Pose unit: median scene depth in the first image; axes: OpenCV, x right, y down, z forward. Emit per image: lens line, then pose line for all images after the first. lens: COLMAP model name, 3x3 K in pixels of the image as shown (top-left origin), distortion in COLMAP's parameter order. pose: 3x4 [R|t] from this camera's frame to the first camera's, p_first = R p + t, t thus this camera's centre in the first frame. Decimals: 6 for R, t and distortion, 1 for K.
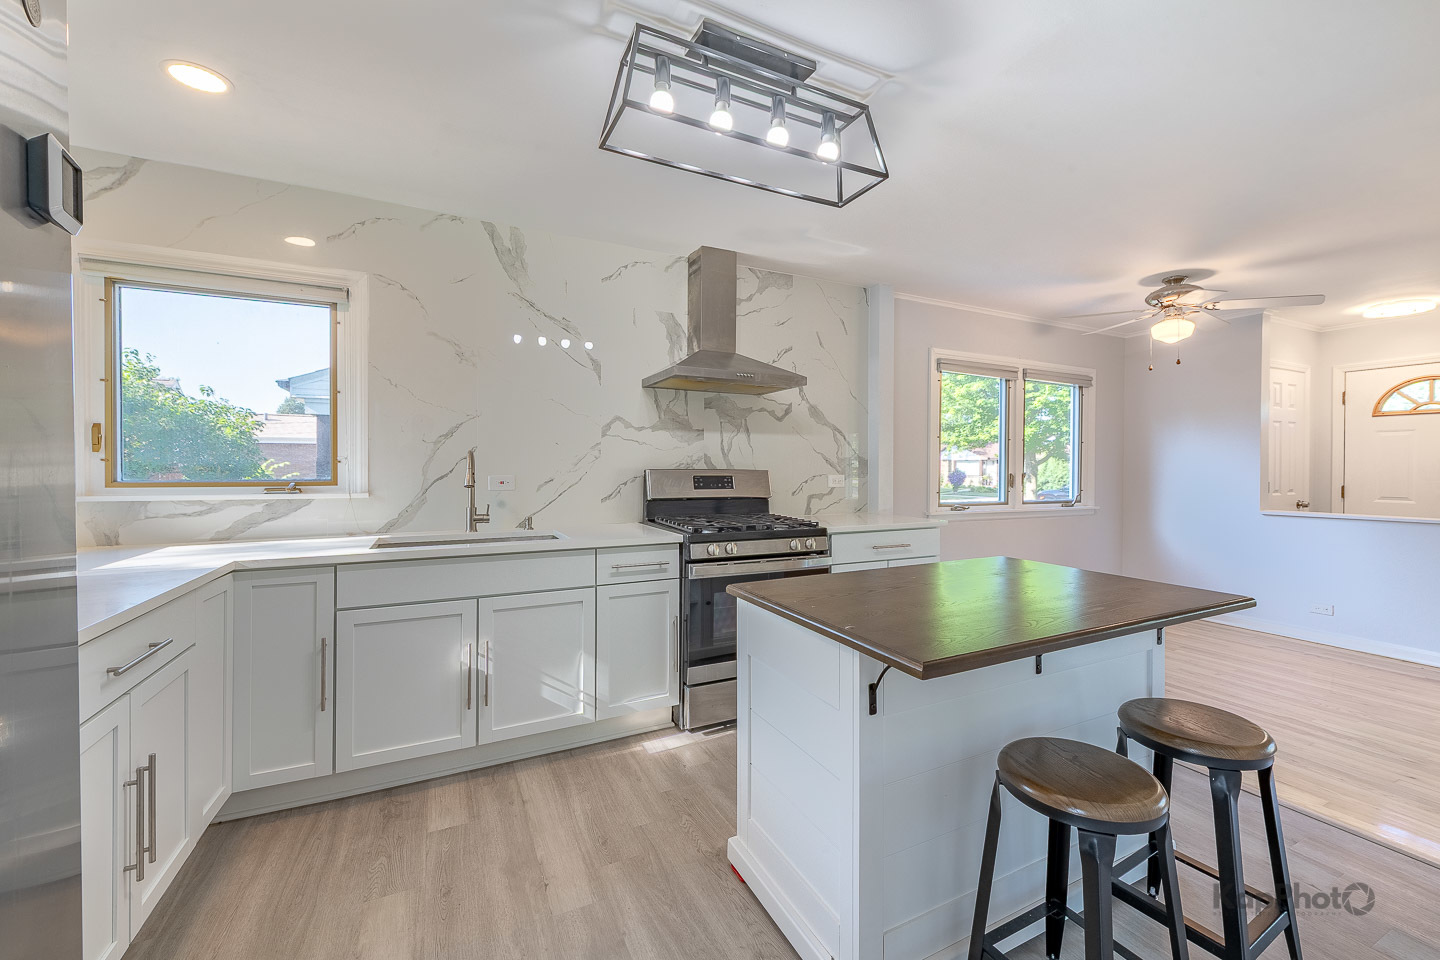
lens RADIAL K [[575.7, 0, 723.8], [0, 575.7, 474.7], [0, 0, 1]] dist [-0.000924, -0.000210]
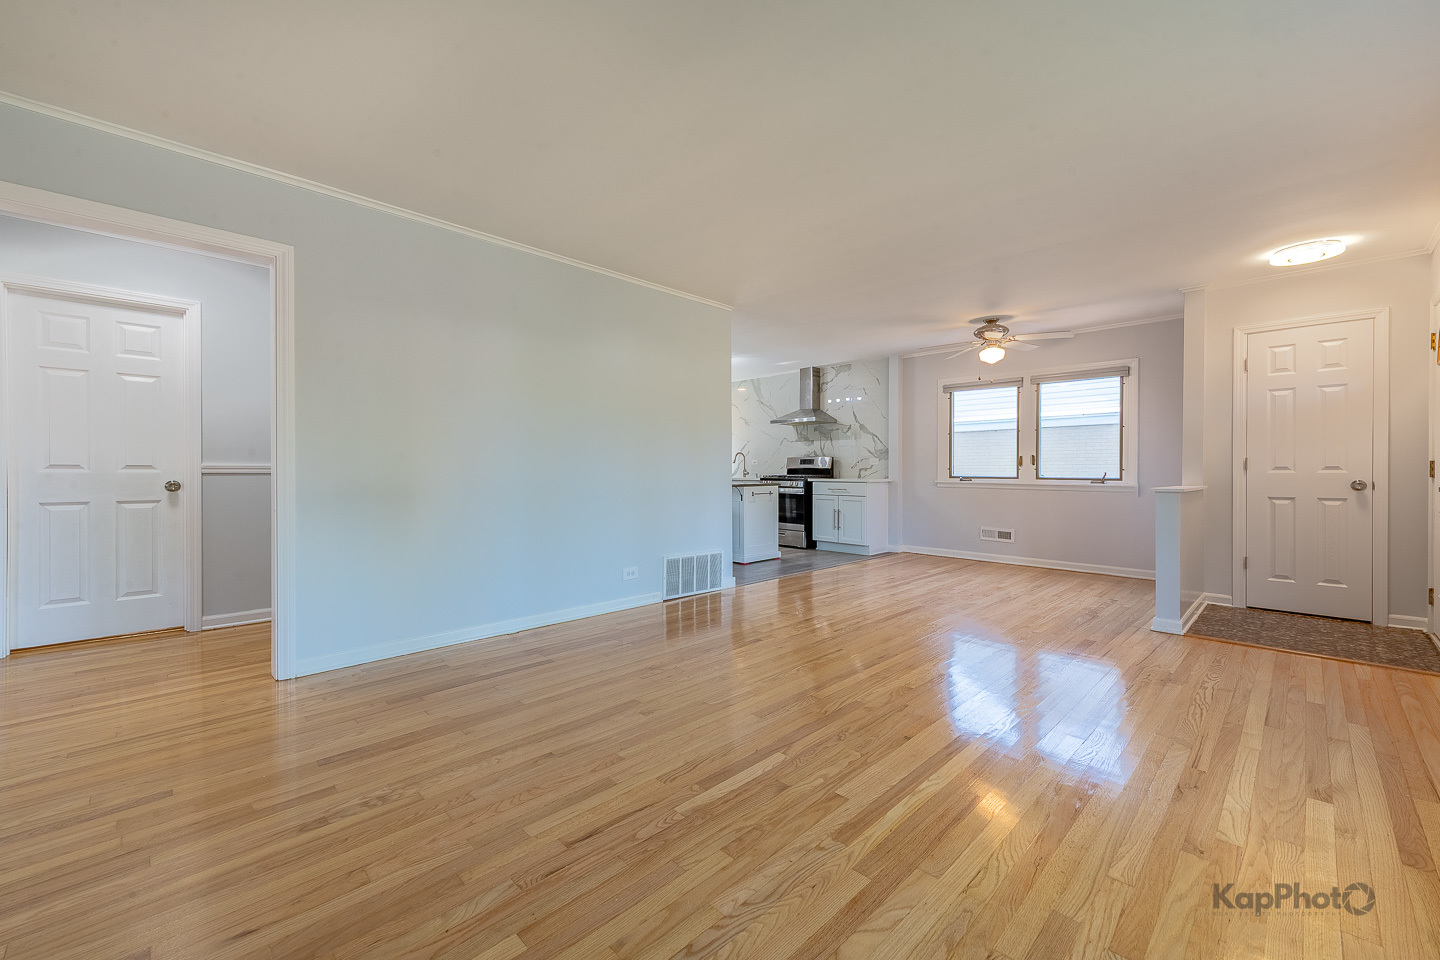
lens RADIAL K [[575.7, 0, 723.8], [0, 575.7, 474.7], [0, 0, 1]] dist [-0.000924, -0.000210]
pose [[0.327268, 0.001986, -0.944929, 1.905009], [-0.016124, 0.999864, -0.003483, 0.071563], [0.944794, 0.016376, 0.327256, -0.117893]]
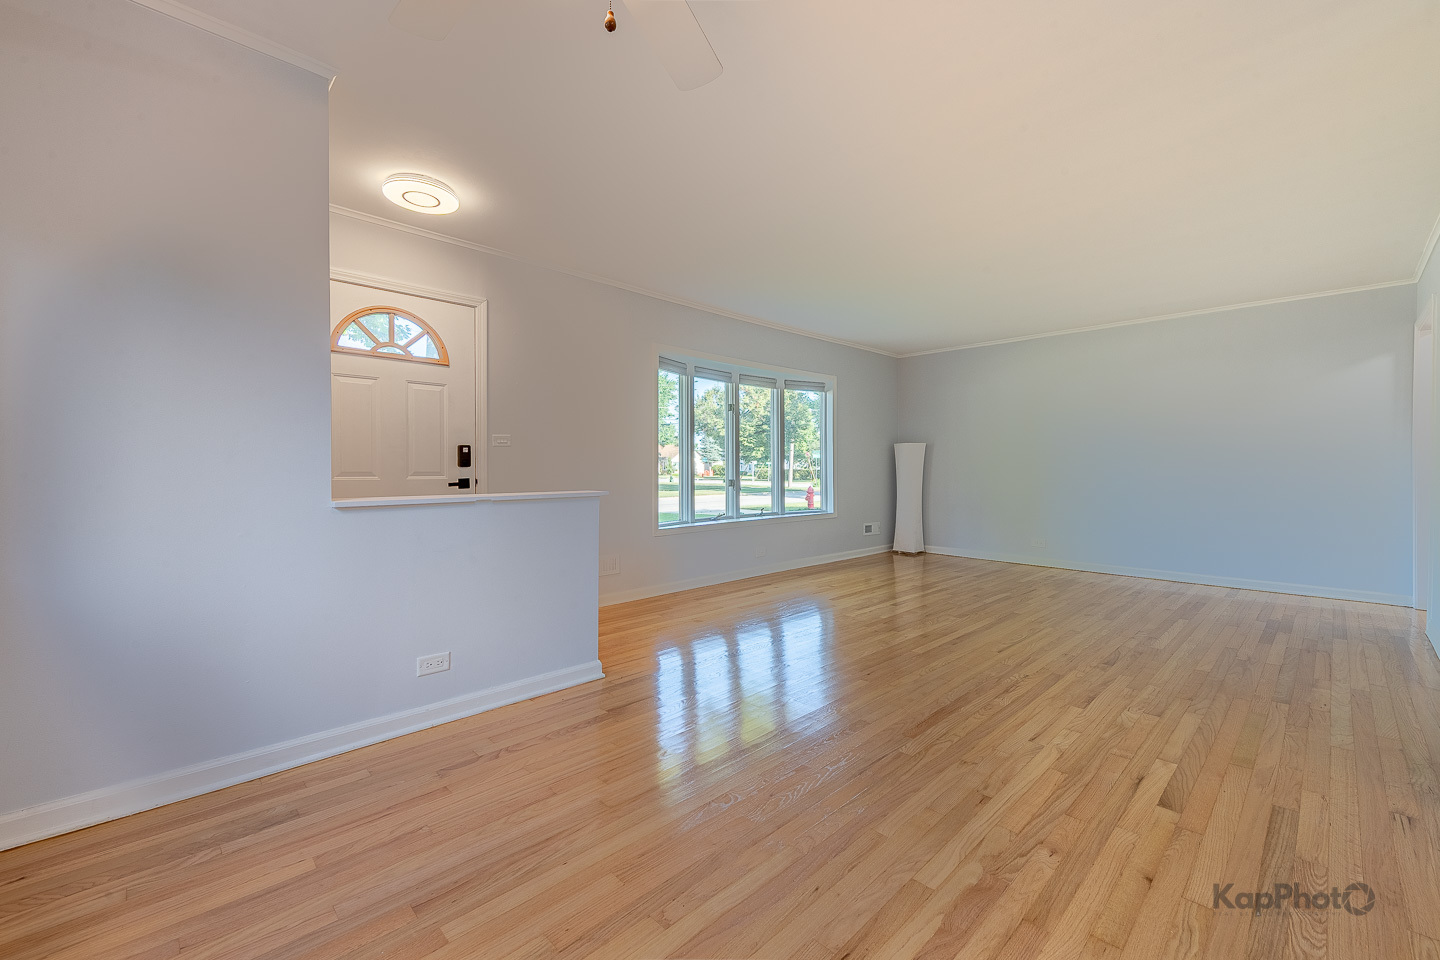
lens RADIAL K [[582.2, 0, 685.3], [0, 582.2, 480.0], [0, 0, 1]] dist [0.000132, -0.000103]
pose [[-0.271990, -0.022657, 0.962033, 0.465973], [0.016982, 0.999454, 0.028339, 0.043159], [-0.962150, 0.024045, -0.271457, 0.998177]]
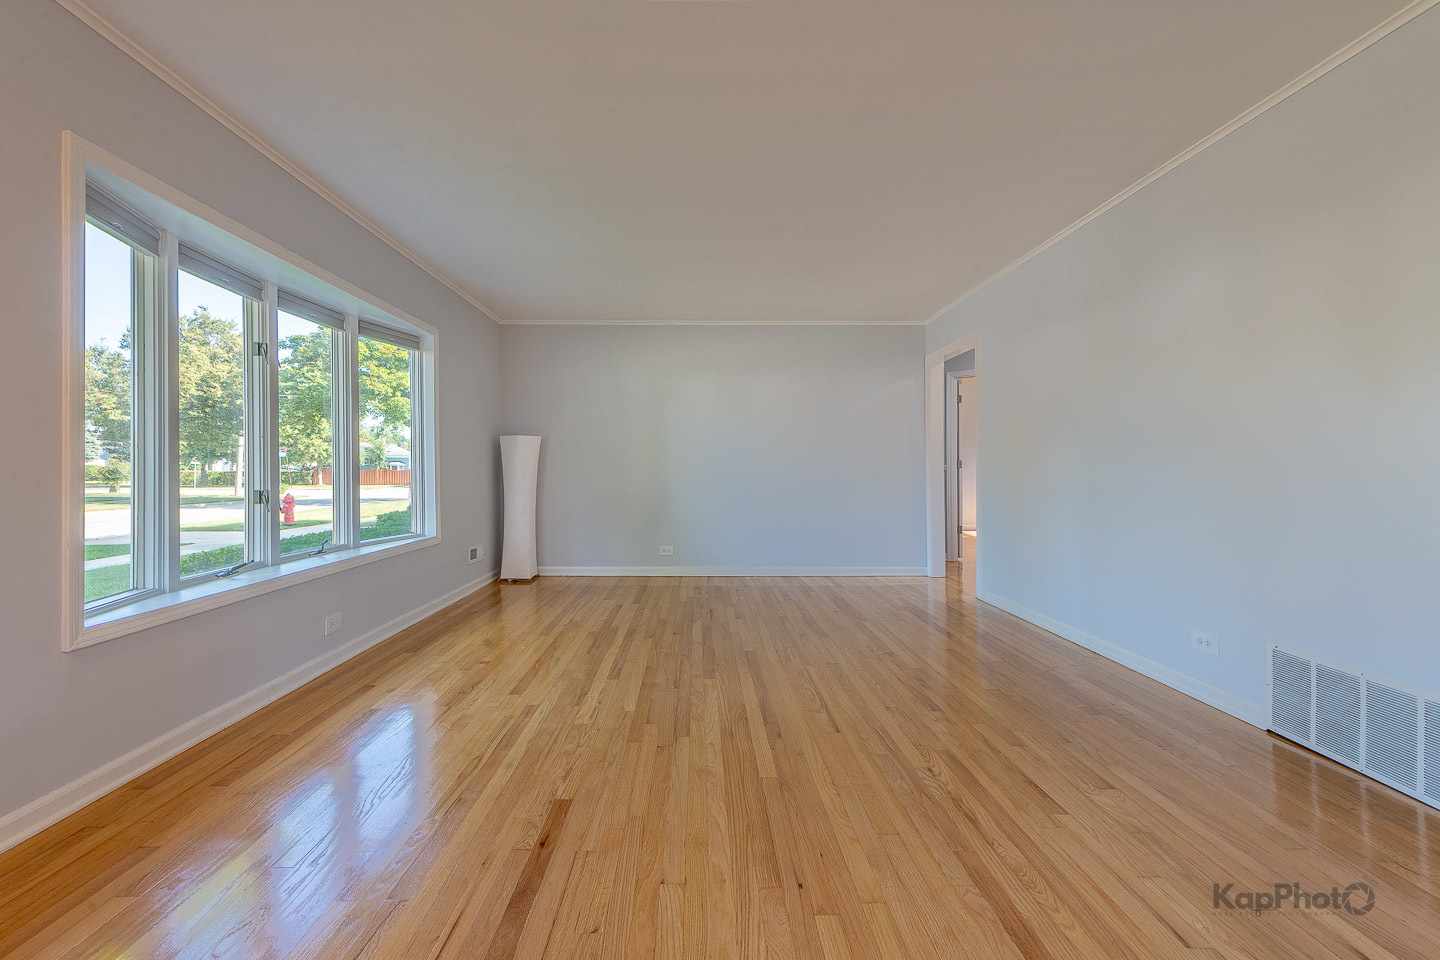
lens RADIAL K [[607.0, 0, 700.1], [0, 607.0, 464.3], [0, 0, 1]] dist [0.001282, -0.000269]
pose [[-0.898920, 0.000647, 0.438112, 1.009354], [0.005452, 0.999938, 0.009710, 0.050544], [-0.438078, 0.011117, -0.898868, 0.939327]]
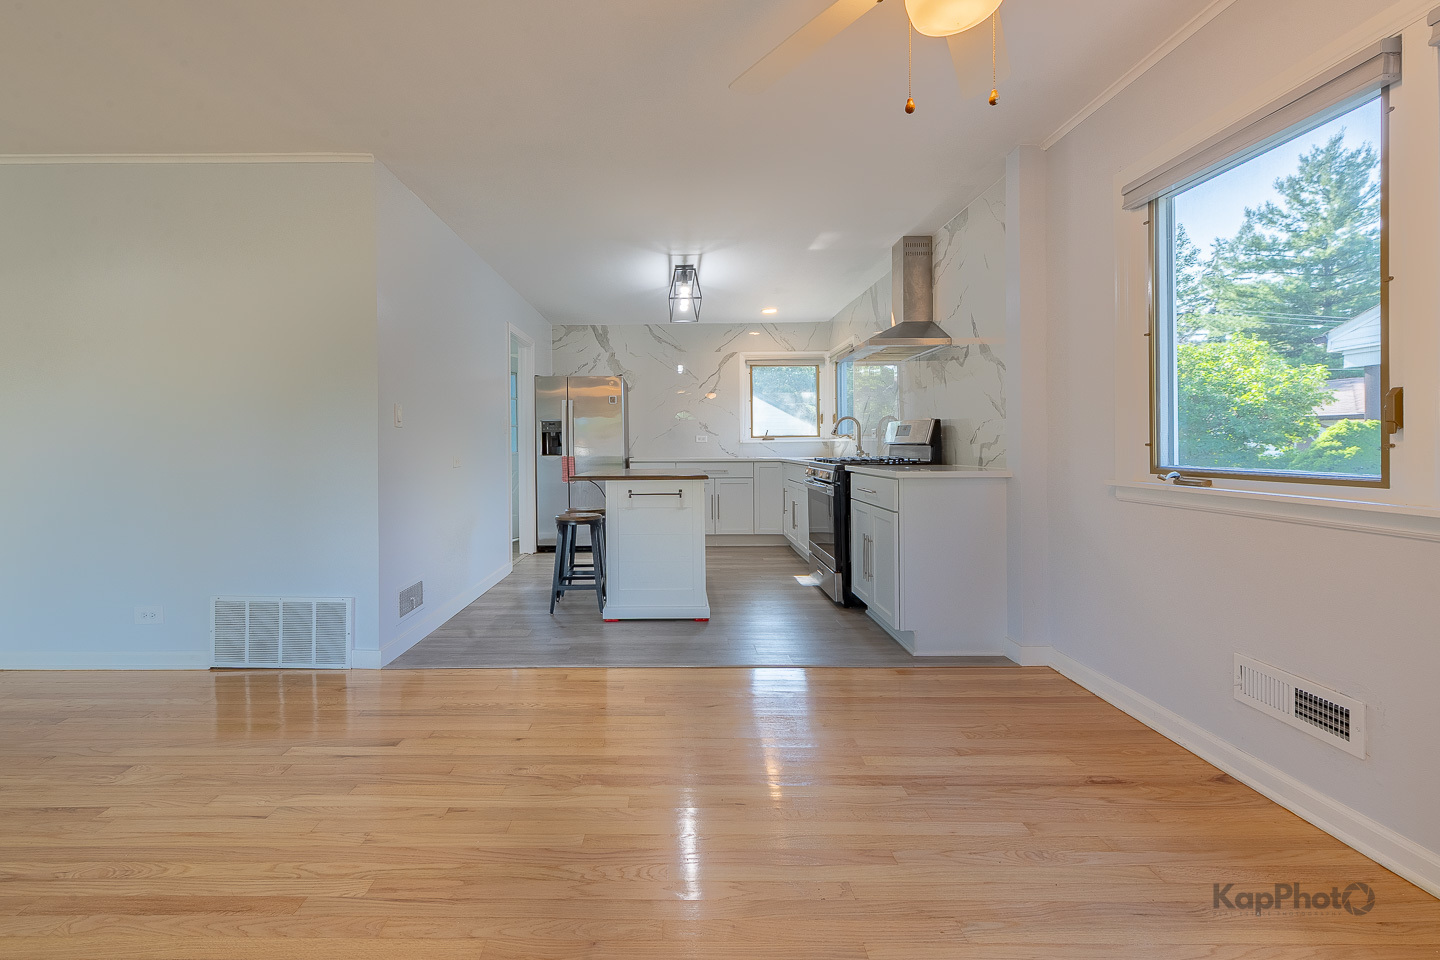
lens RADIAL K [[611.9, 0, 673.7], [0, 611.9, 445.2], [0, 0, 1]] dist [-0.000108, -0.000249]
pose [[-0.447447, 0.000149, -0.894310, 1.184984], [-0.012289, 0.999905, 0.006315, 0.037547], [0.894226, 0.013815, -0.447403, 0.994571]]
